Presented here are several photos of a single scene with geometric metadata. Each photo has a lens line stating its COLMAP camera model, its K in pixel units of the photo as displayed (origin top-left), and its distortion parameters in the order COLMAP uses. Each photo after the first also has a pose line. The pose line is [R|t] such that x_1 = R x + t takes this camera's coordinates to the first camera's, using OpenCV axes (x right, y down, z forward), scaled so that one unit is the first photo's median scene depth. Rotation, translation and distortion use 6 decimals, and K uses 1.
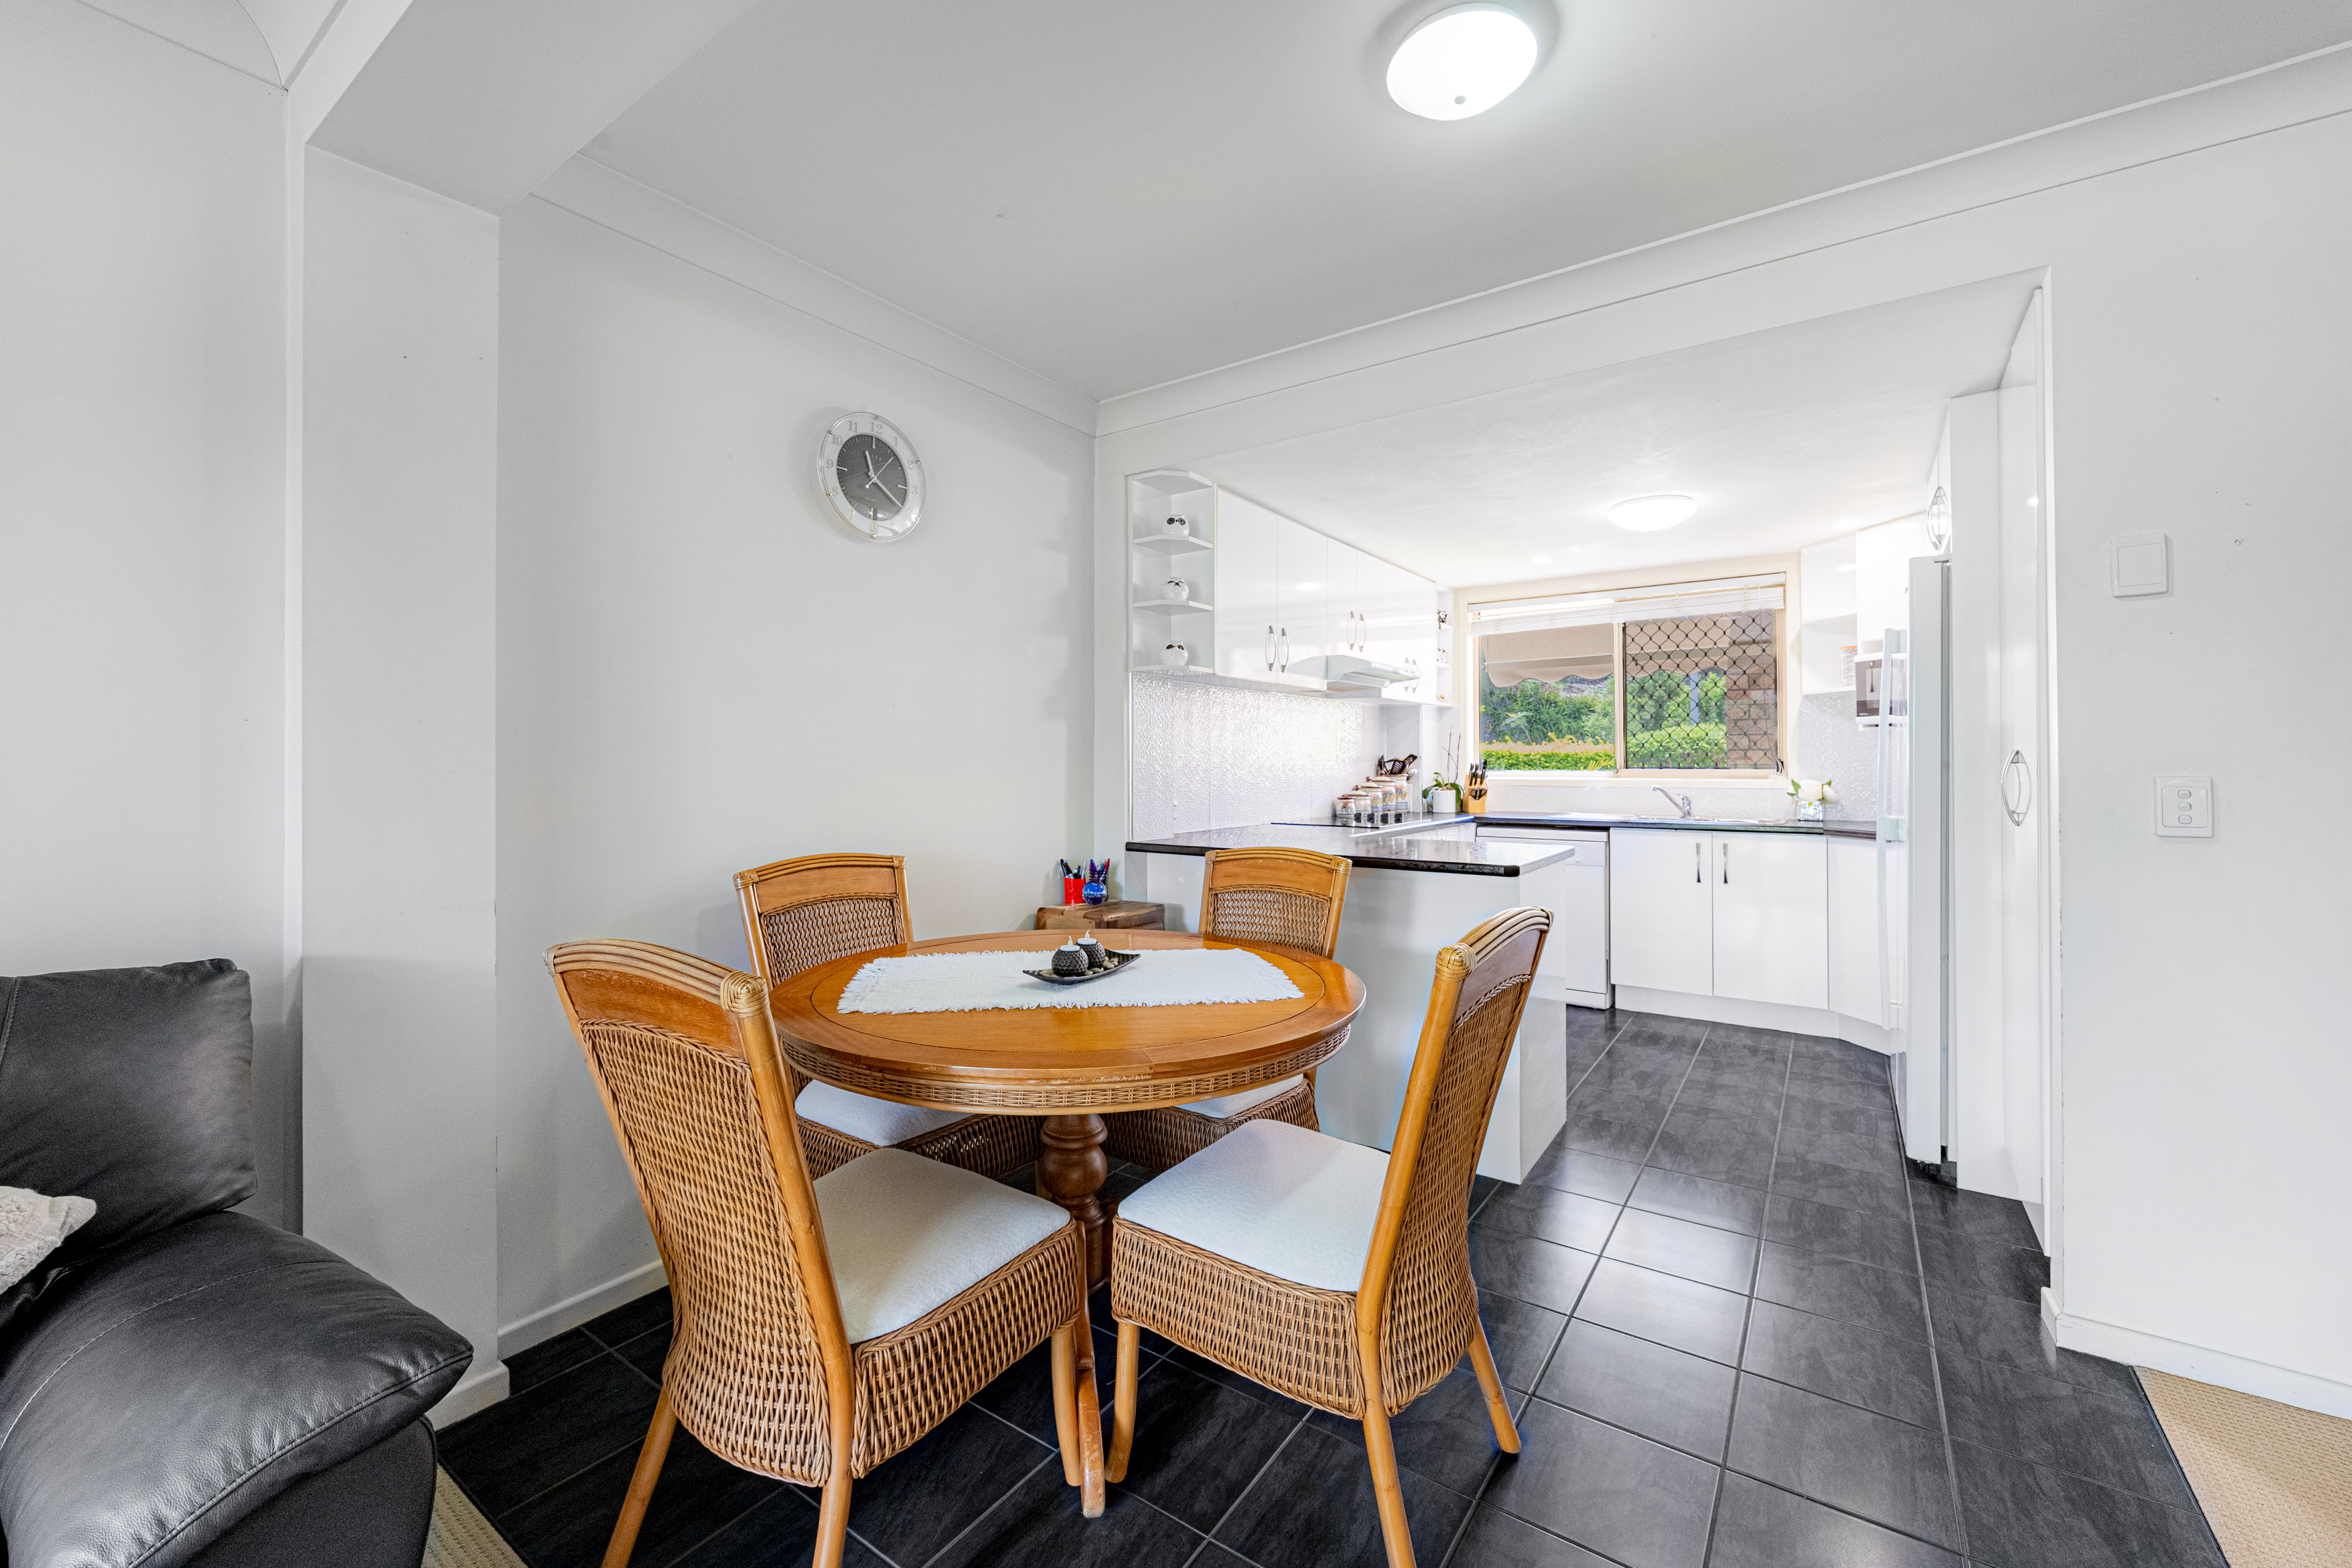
lens RADIAL K [[955.8, 0, 1204.2], [0, 955.8, 762.1], [0, 0, 1]] dist [0.000008, -0.000095]
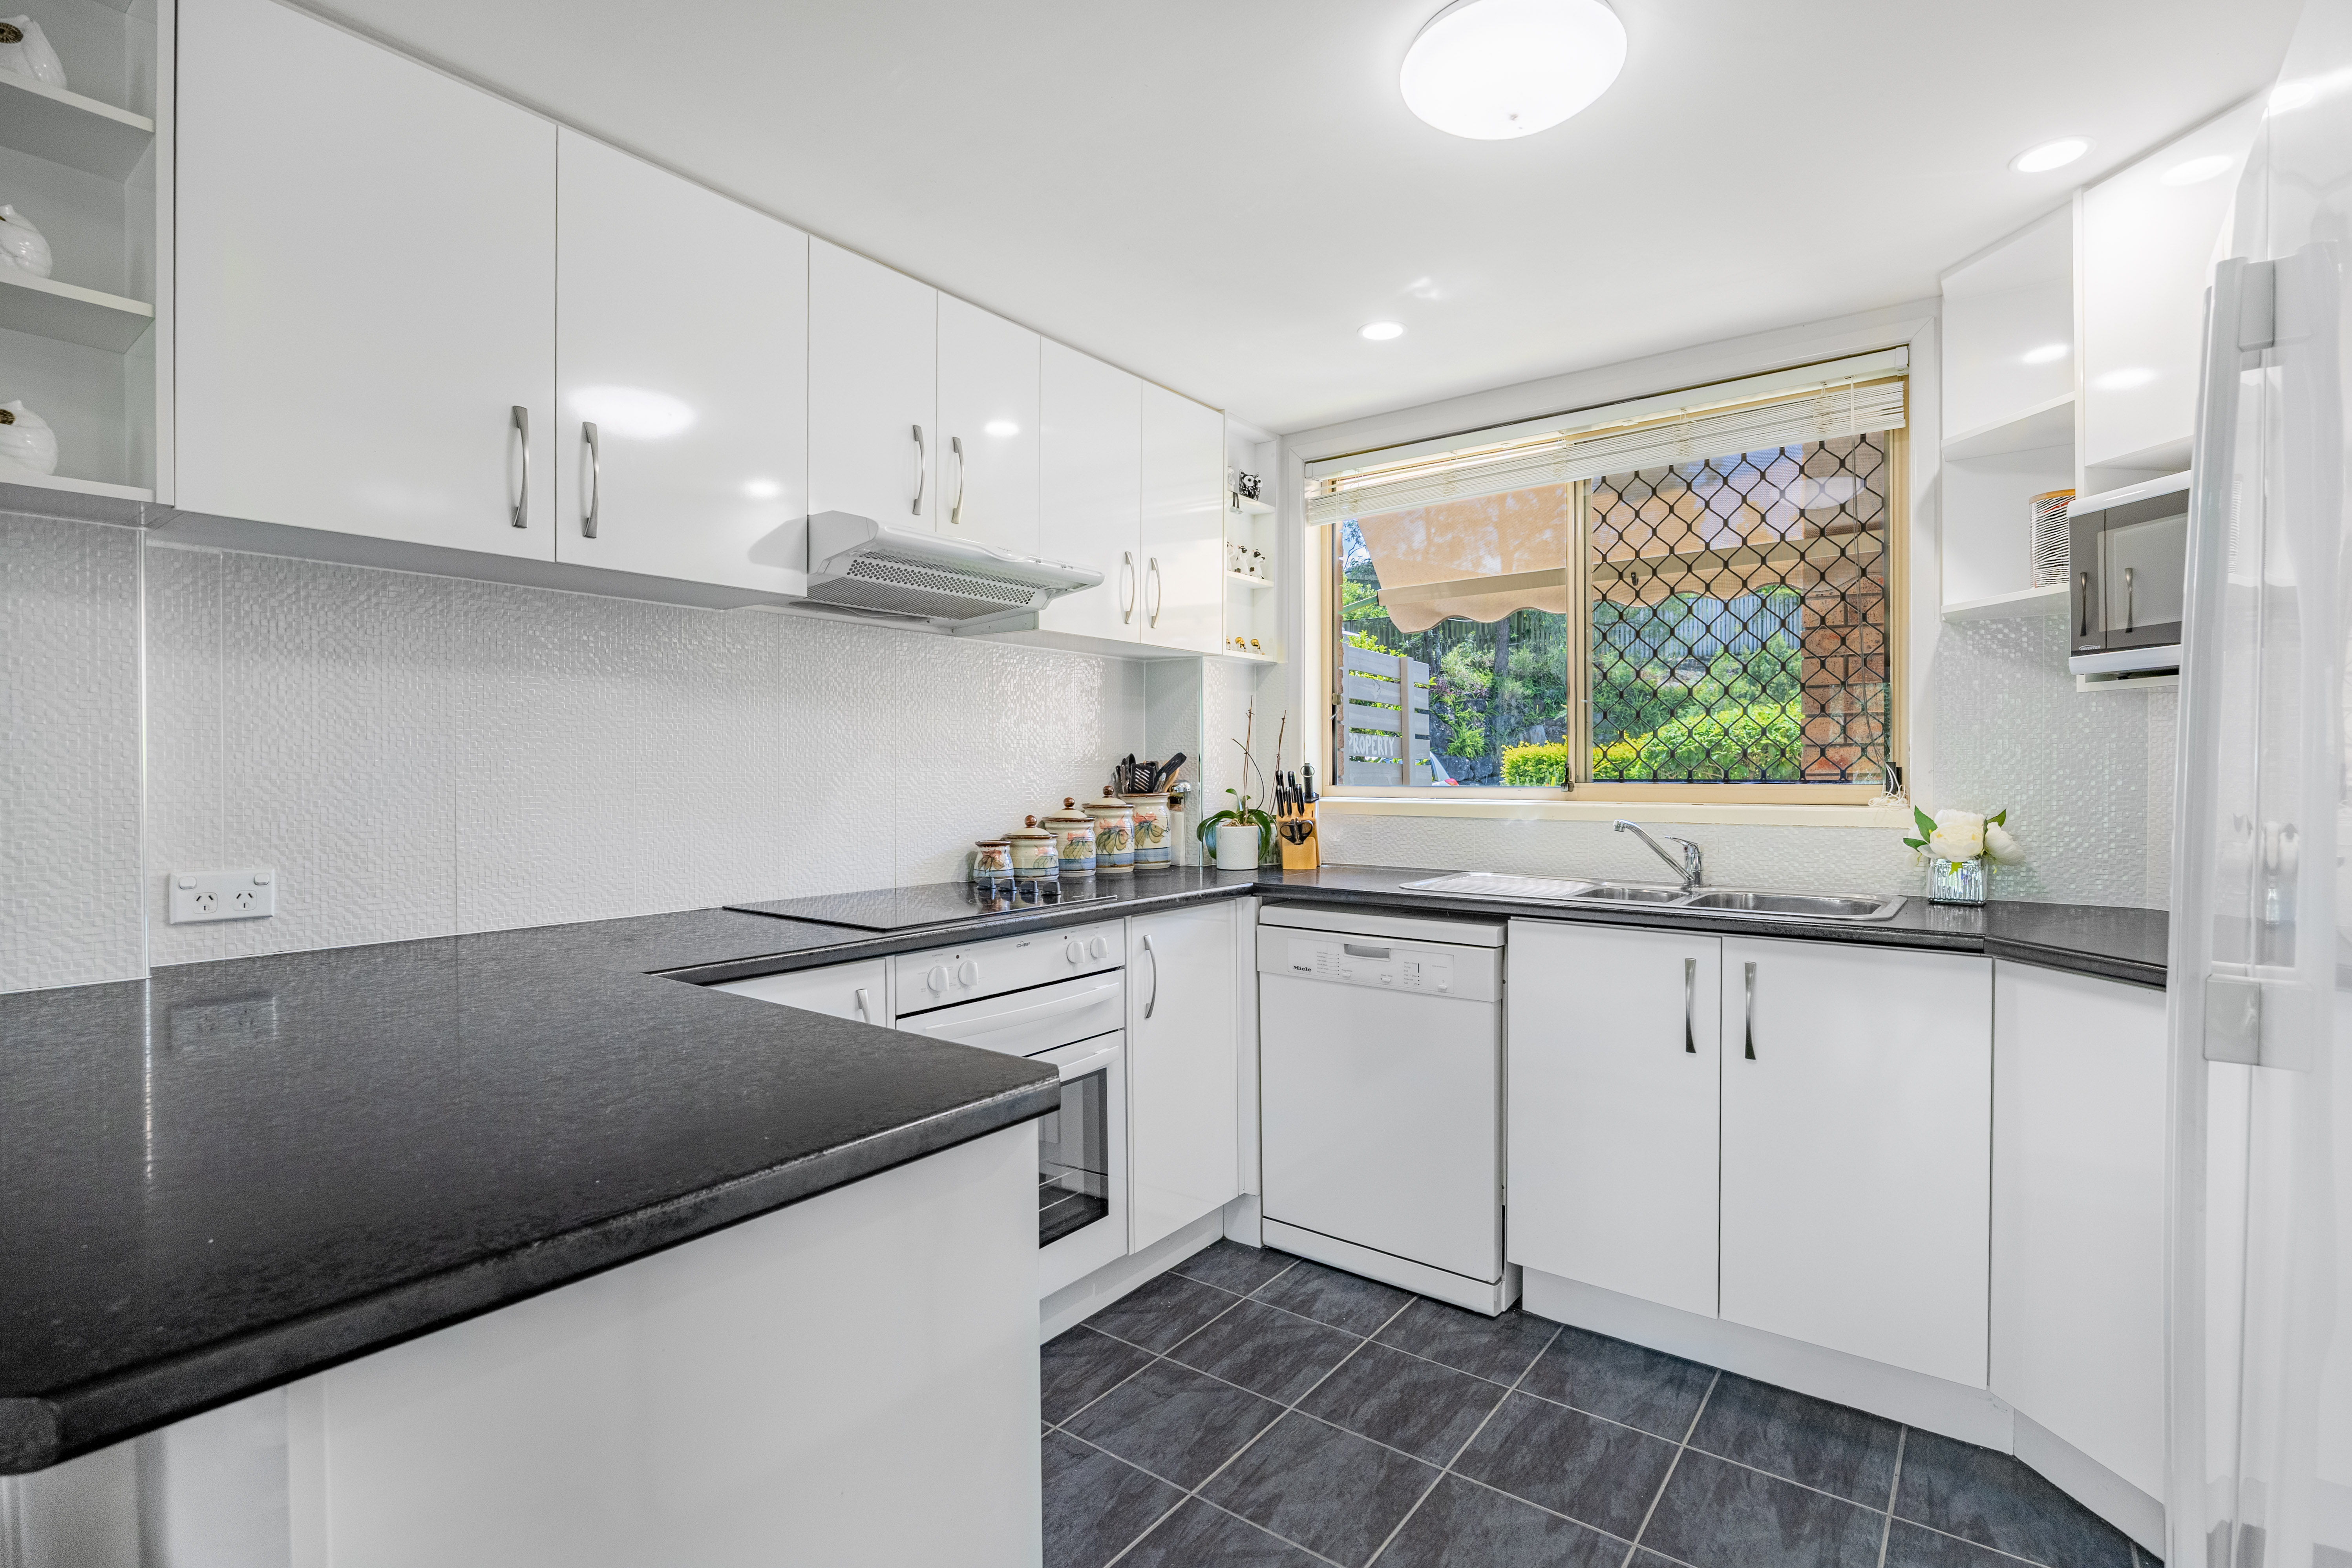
lens RADIAL K [[1110.3, 0, 1272.1], [0, 1110.3, 783.4], [0, 0, 1]] dist [0.011887, -0.000095]
pose [[0.999915, 0.000369, -0.013060, 0.304753], [-0.000148, 0.999857, 0.016918, -0.002528], [0.013064, -0.016914, 0.999772, 0.452401]]
